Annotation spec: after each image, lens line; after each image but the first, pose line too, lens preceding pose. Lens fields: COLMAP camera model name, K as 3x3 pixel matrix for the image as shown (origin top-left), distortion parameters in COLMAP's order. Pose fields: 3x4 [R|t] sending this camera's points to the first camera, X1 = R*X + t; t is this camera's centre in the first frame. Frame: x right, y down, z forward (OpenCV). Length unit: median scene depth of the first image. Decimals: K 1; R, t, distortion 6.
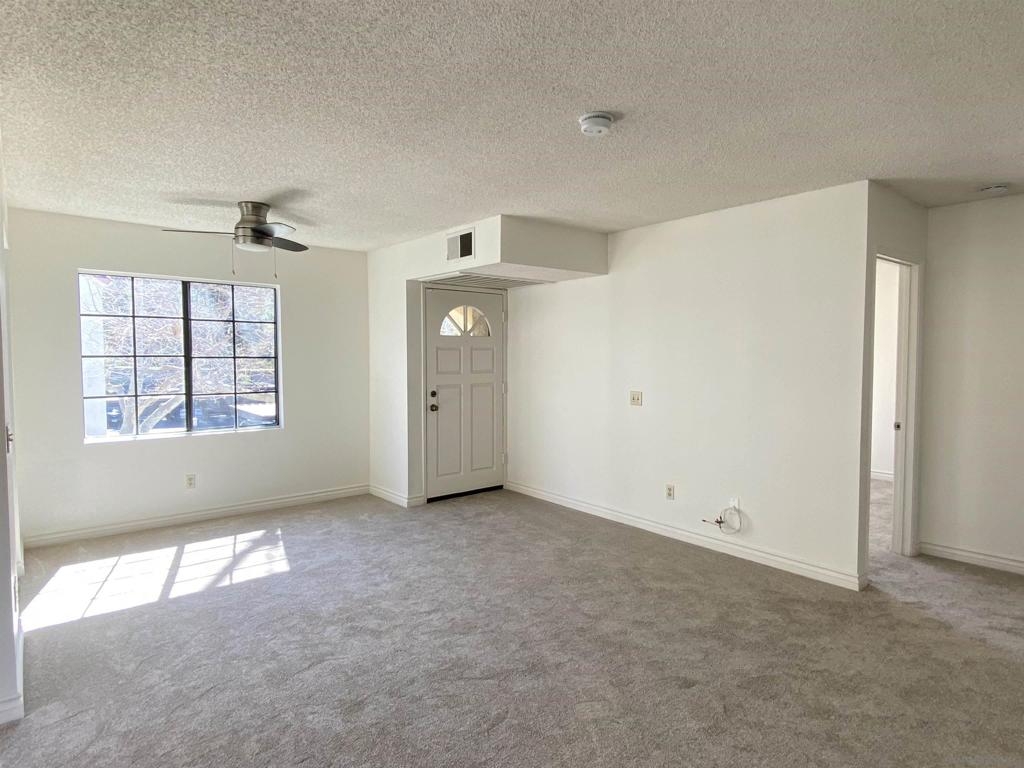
lens RADIAL K [[574.3, 0, 512.0], [0, 574.3, 384.0], [0, 0, 1]] dist [0.001648, -0.030057]
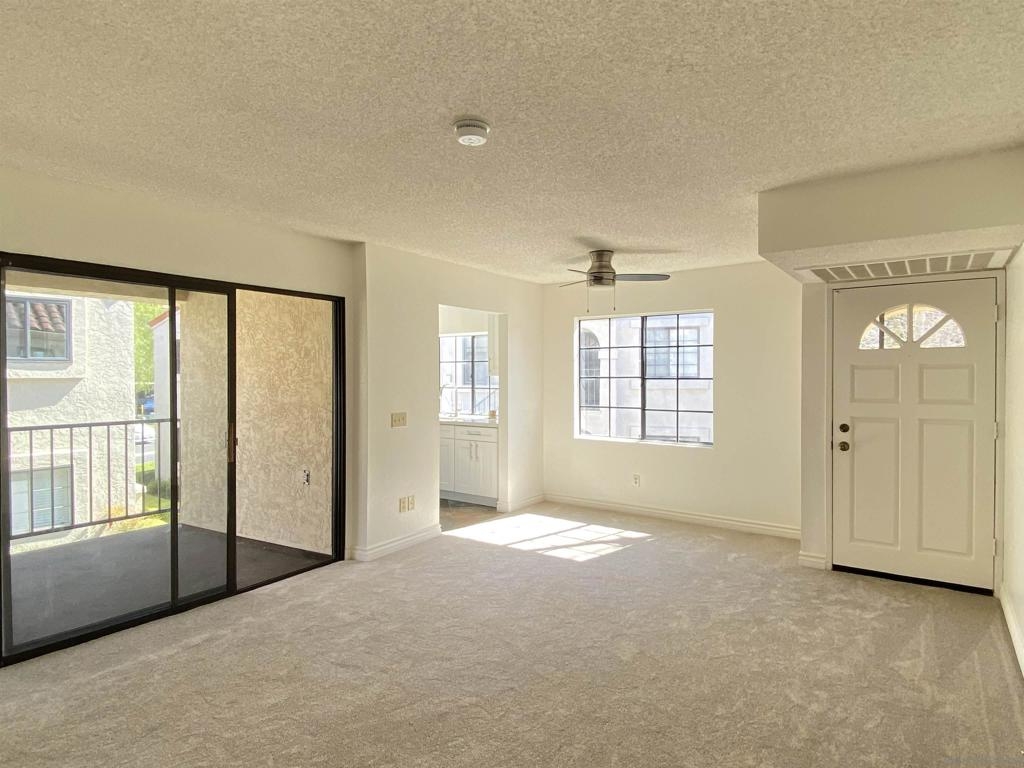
lens RADIAL K [[574.3, 0, 512.0], [0, 574.3, 384.0], [0, 0, 1]] dist [0.001648, -0.030057]
pose [[0.231200, 0.007395, -0.972878, 0.564624], [-0.047367, 0.998871, -0.003664, -0.019416], [0.971753, 0.046929, 0.231289, 0.456944]]
